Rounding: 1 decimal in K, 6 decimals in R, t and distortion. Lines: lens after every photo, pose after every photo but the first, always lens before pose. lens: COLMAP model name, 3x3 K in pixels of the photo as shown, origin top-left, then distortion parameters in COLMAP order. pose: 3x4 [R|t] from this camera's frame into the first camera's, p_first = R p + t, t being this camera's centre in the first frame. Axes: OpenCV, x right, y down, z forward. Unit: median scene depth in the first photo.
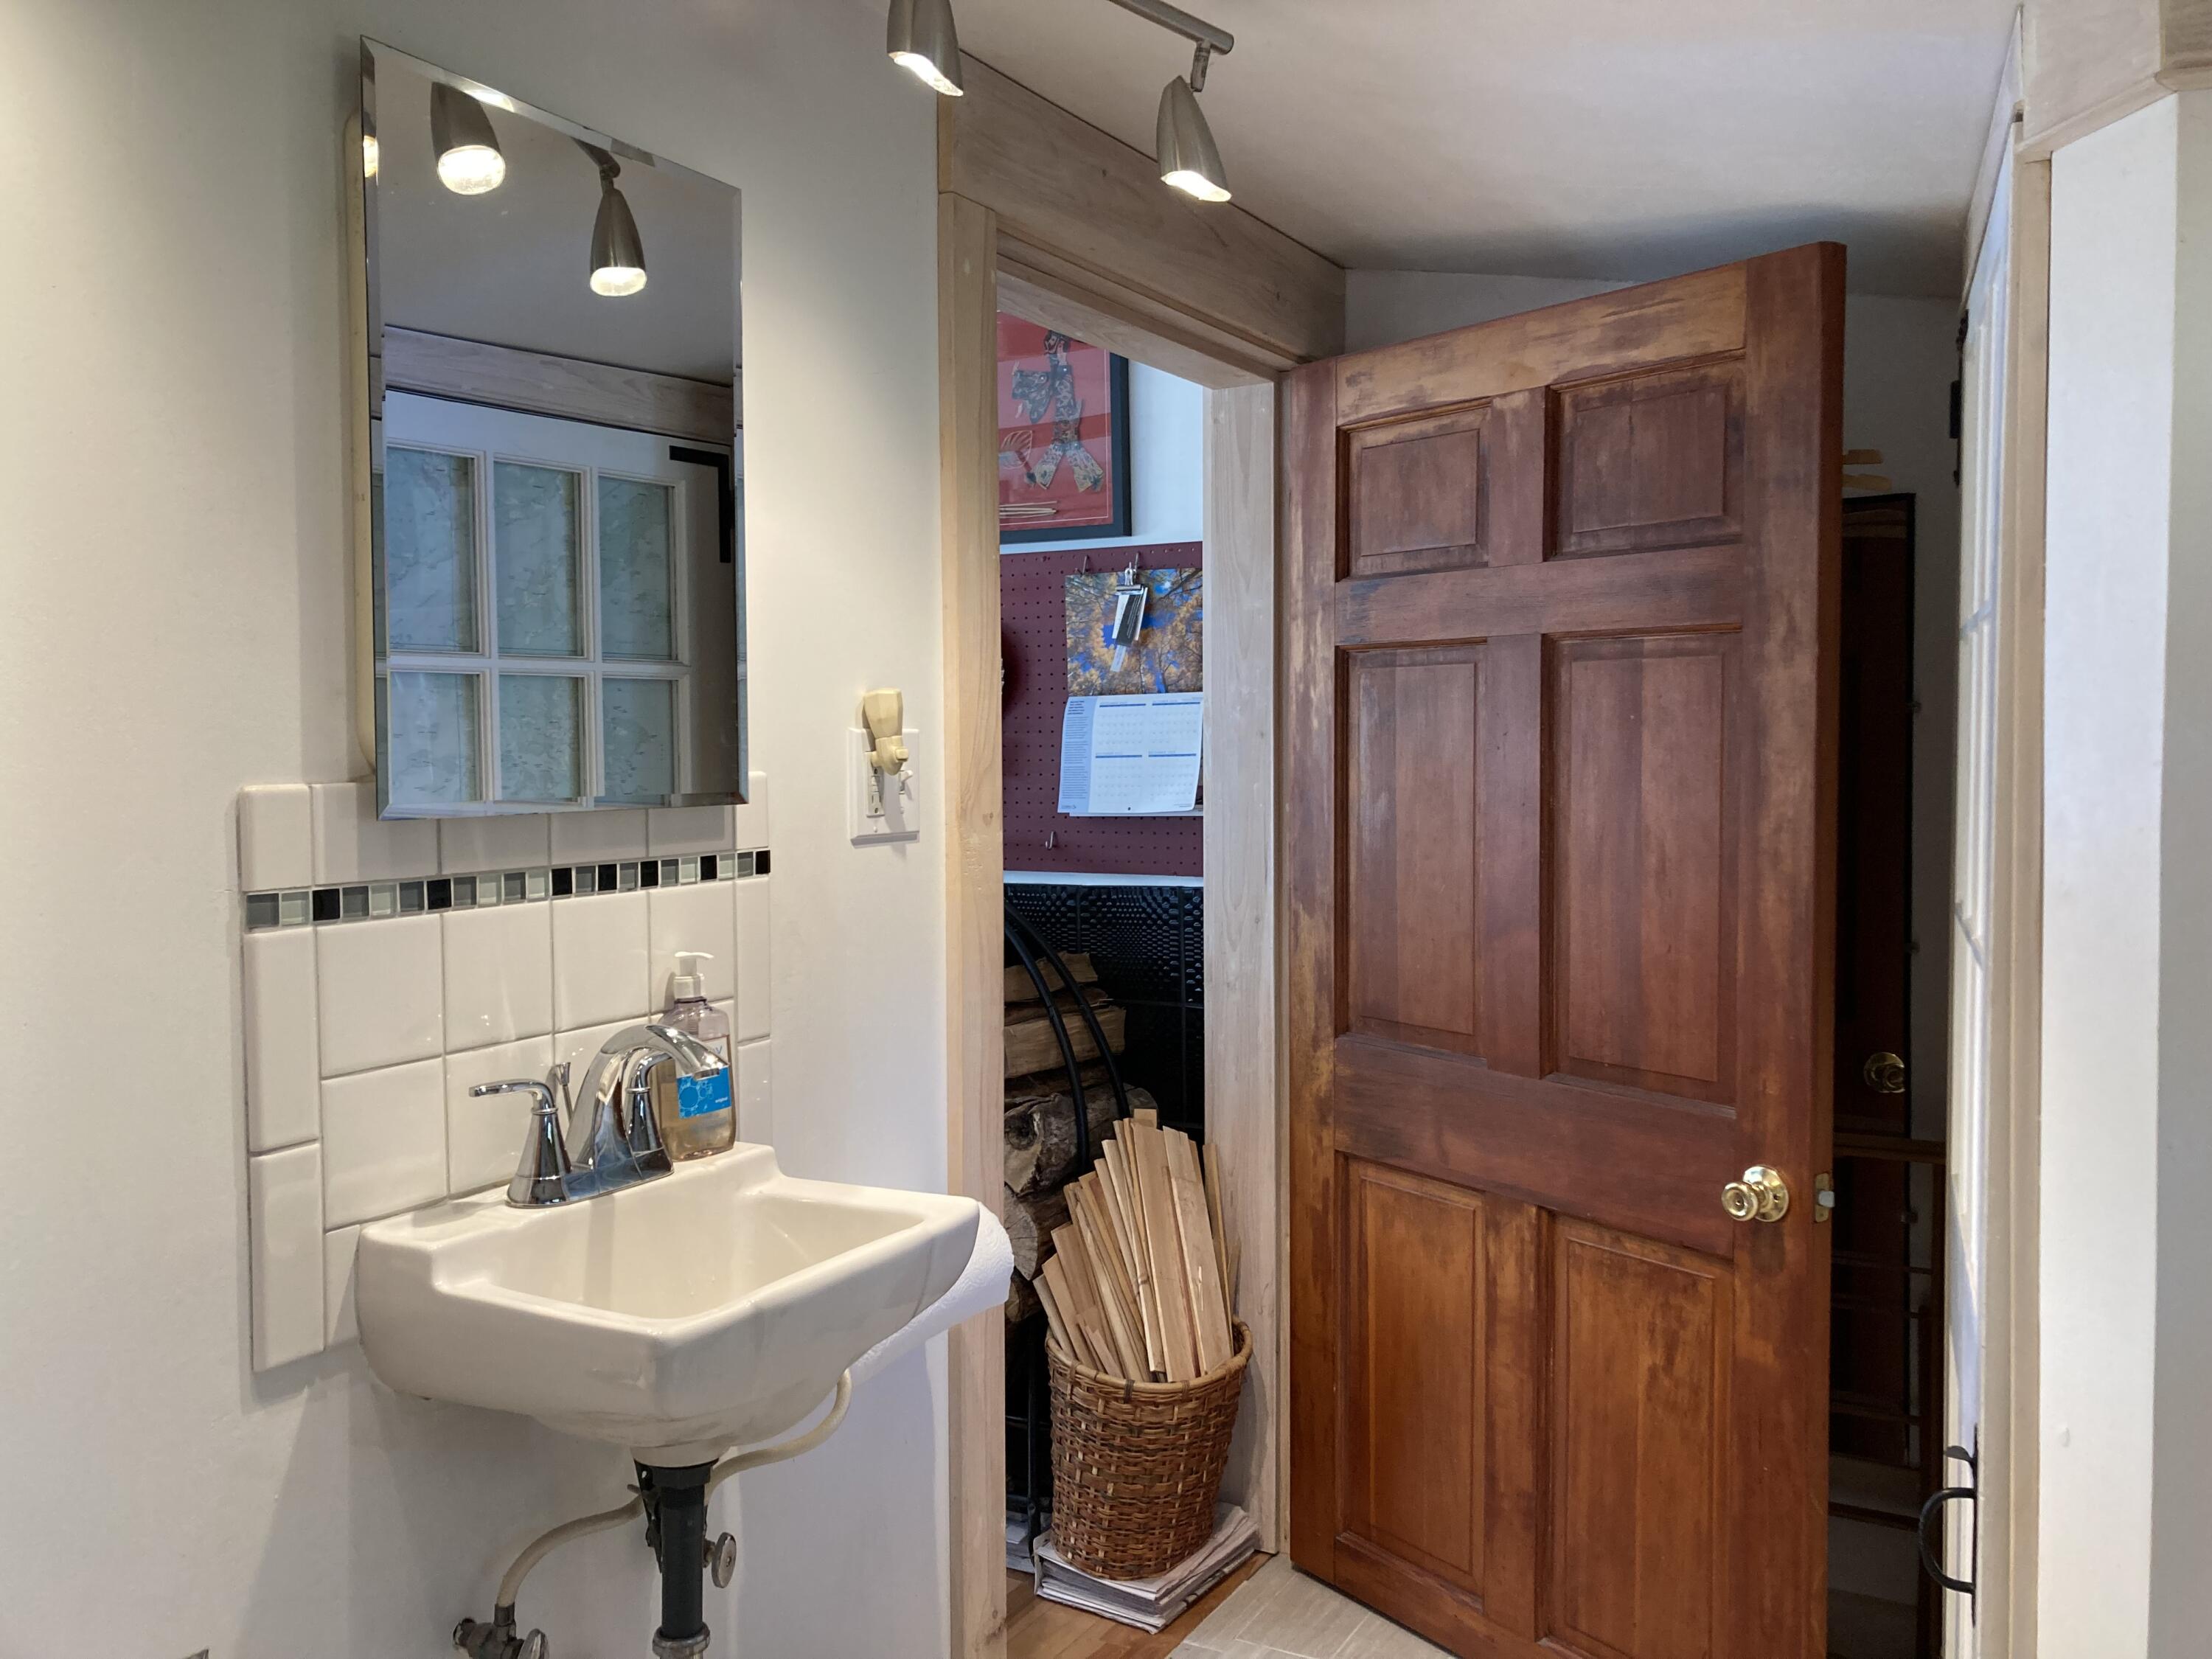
lens RADIAL K [[1877.1, 0, 1106.0], [0, 1877.1, 829.5], [0, 0, 1]] dist [0.107563, -0.001162]
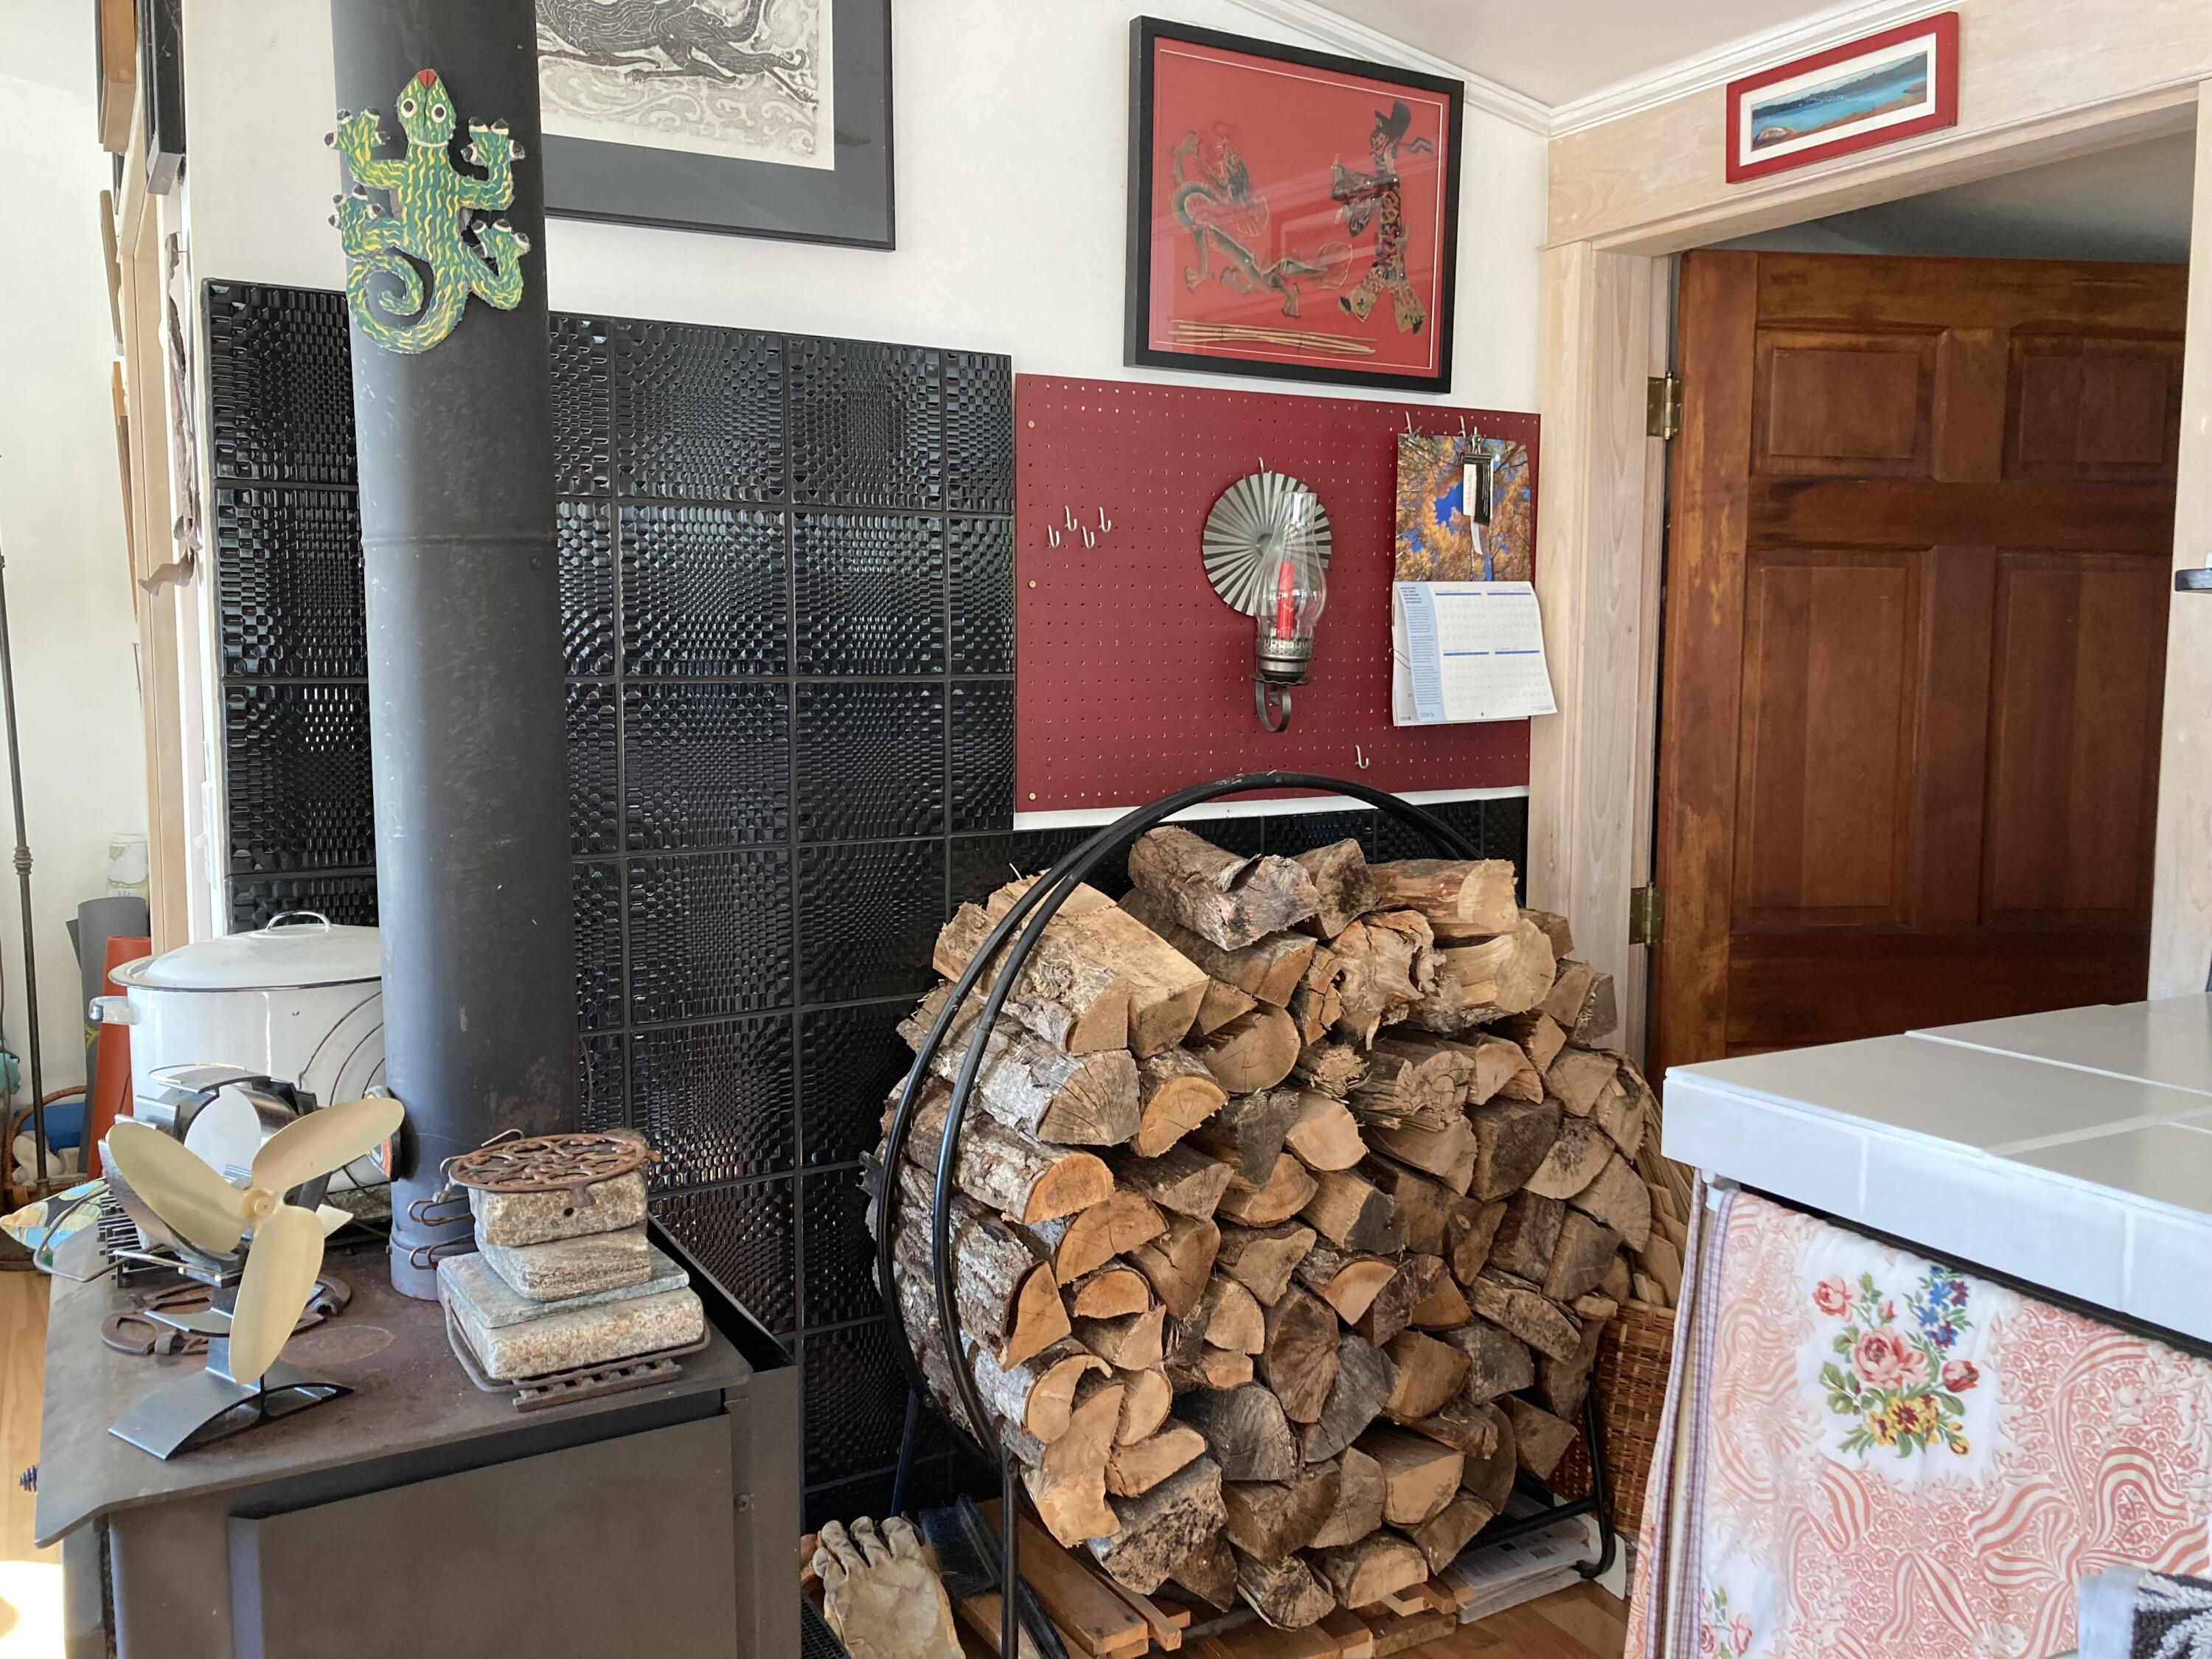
lens RADIAL K [[1809.7, 0, 1106.0], [0, 1809.7, 829.5], [0, 0, 1]] dist [-0.009177, -0.004840]
pose [[0.527059, -0.084814, 0.845586, -0.795915], [0.034209, 0.996318, 0.078610, -0.029585], [-0.849140, -0.012505, 0.528020, 0.707462]]
